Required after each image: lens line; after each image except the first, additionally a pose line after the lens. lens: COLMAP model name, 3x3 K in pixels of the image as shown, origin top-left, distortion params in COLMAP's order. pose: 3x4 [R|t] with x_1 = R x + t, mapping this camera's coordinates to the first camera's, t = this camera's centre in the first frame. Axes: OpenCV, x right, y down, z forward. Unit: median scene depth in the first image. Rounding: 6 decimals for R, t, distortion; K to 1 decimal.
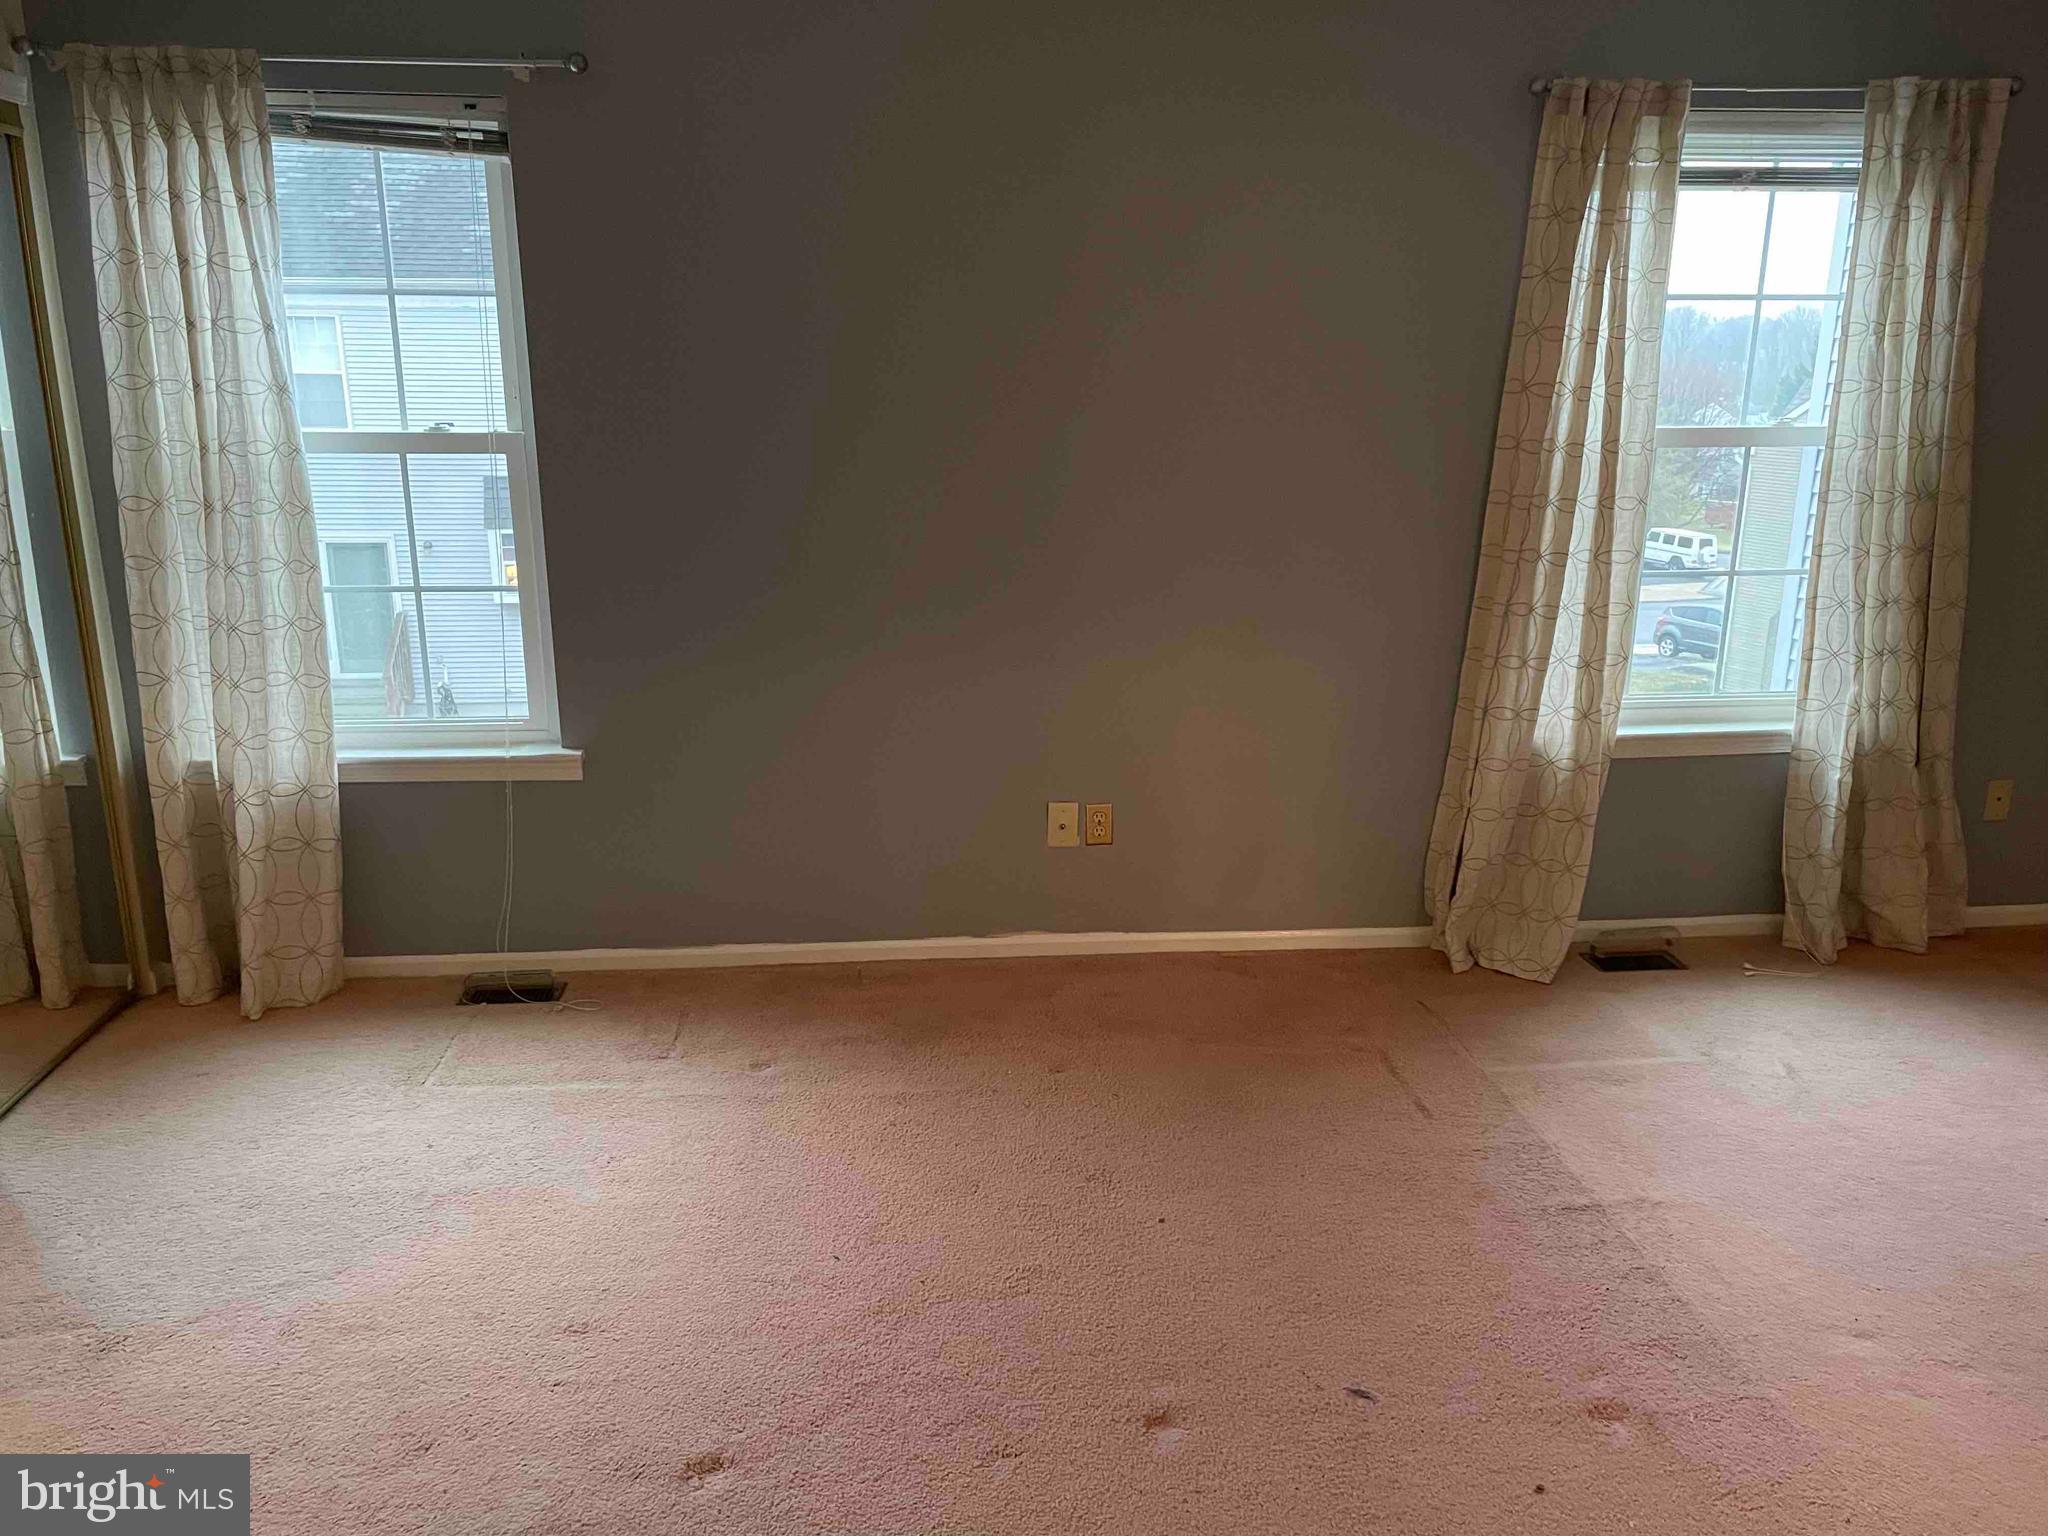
lens RADIAL K [[1543.2, 0, 1030.7], [0, 1543.2, 776.2], [0, 0, 1]] dist [0.066124, -0.085012]
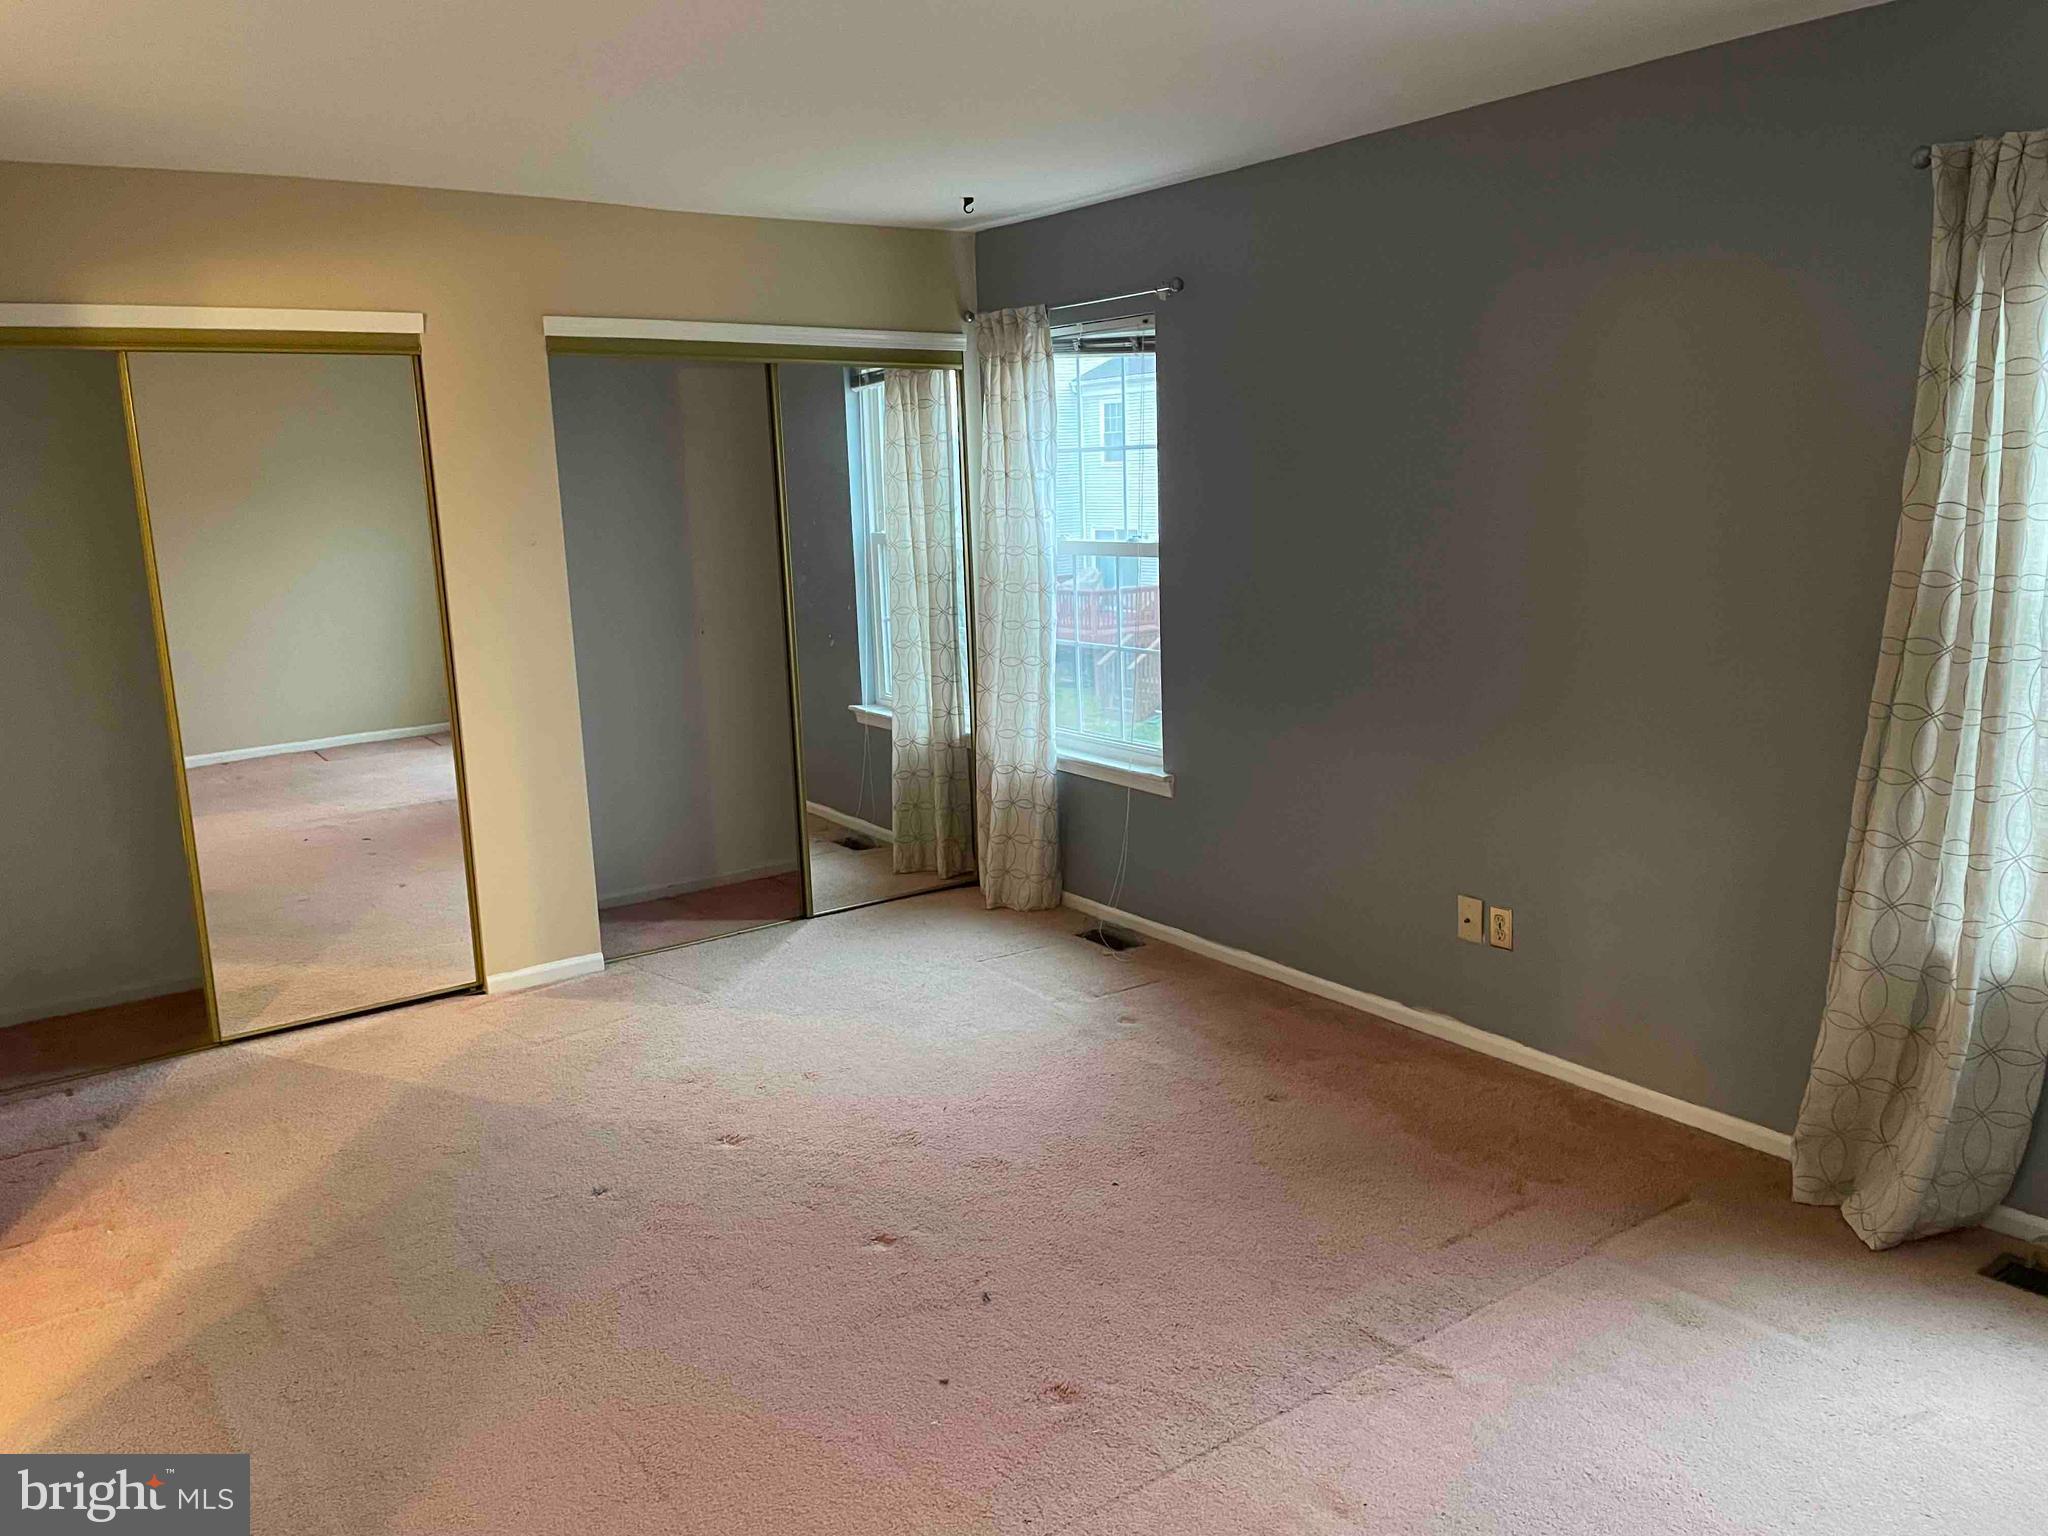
lens RADIAL K [[1543.2, 0, 1032.5], [0, 1543.2, 766.4], [0, 0, 1]] dist [0.066124, -0.085012]
pose [[0.506023, 0.140821, -0.850946, 0.797080], [-0.209415, 0.977120, 0.037171, -0.049411], [0.836711, 0.159392, 0.523936, 0.198389]]
